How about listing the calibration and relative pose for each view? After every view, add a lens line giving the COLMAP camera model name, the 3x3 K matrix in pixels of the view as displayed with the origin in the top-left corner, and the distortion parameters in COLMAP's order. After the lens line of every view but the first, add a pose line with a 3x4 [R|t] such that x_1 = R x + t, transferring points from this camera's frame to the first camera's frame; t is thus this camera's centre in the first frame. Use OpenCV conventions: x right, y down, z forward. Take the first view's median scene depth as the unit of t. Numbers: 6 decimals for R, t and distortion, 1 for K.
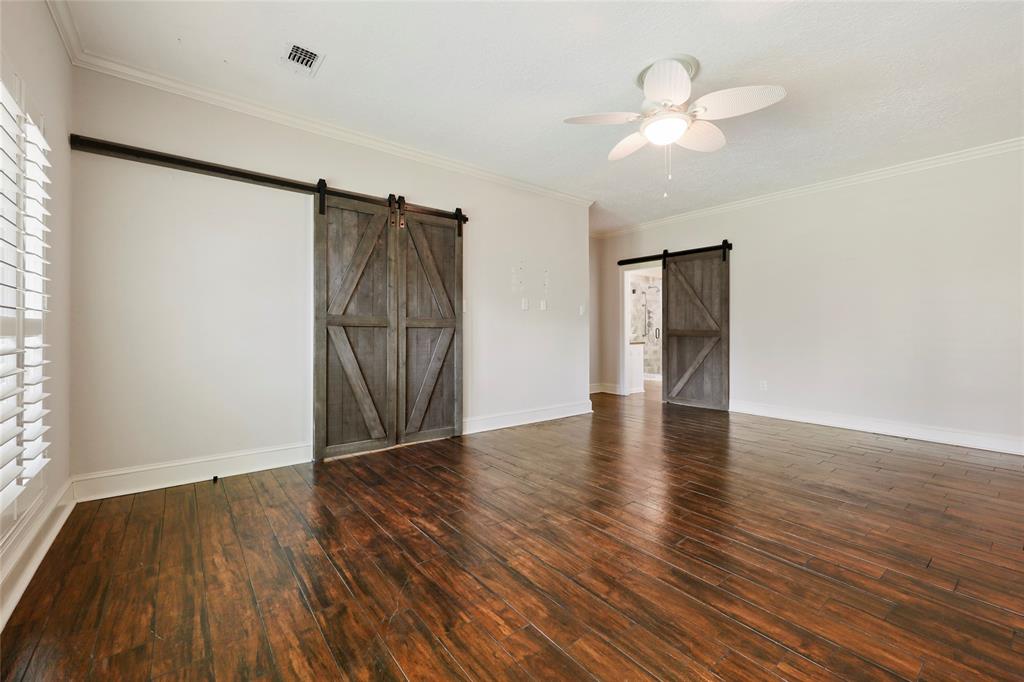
lens RADIAL K [[426.6, 0, 517.2], [0, 426.6, 330.9], [0, 0, 1]] dist [-0.000565, -0.000035]
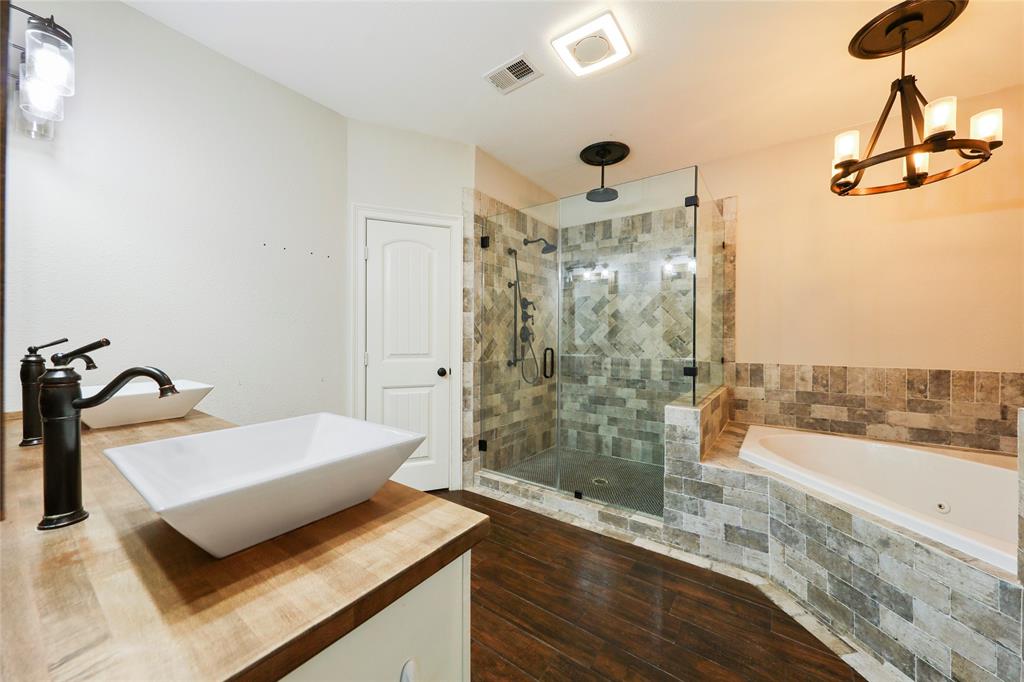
lens RADIAL K [[375.8, 0, 510.2], [0, 375.8, 339.0], [0, 0, 1]] dist [0.003411, 0.000128]
pose [[0.964666, 0.004970, 0.263430, 0.308433], [-0.006594, 0.999964, 0.005282, -0.019127], [-0.263395, -0.006832, 0.964664, 1.005264]]
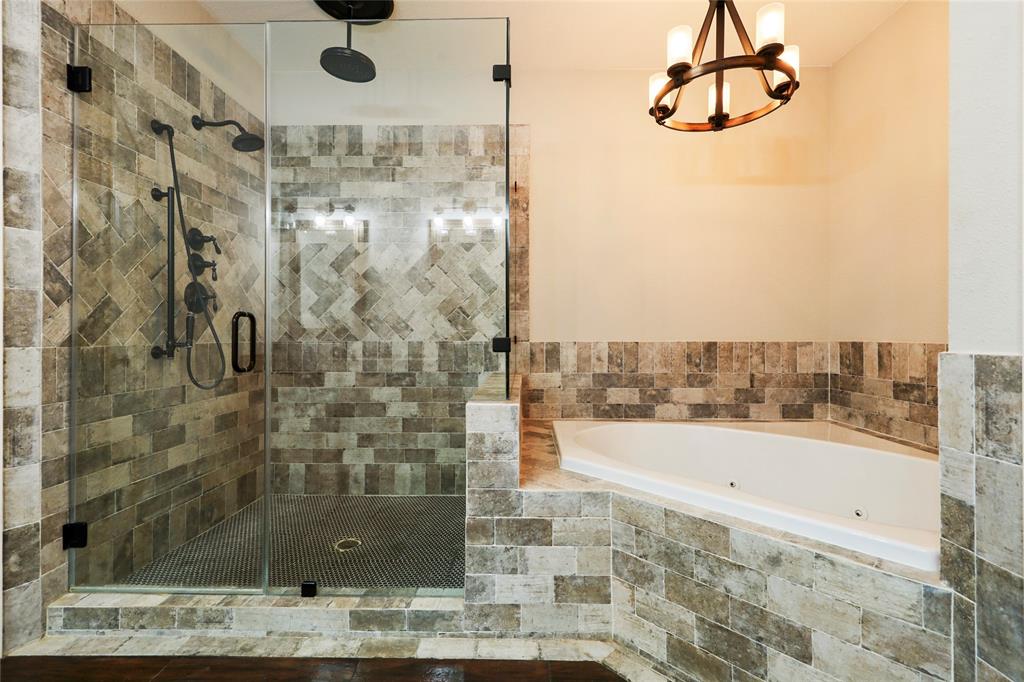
lens RADIAL K [[458.9, 0, 517.3], [0, 458.9, 335.4], [0, 0, 1]] dist [0.005233, 0.000021]
pose [[0.639004, 0.001431, 0.769202, 0.357980], [-0.002430, 0.999997, 0.000158, 0.004229], [-0.769199, -0.001970, 0.639006, 1.111411]]
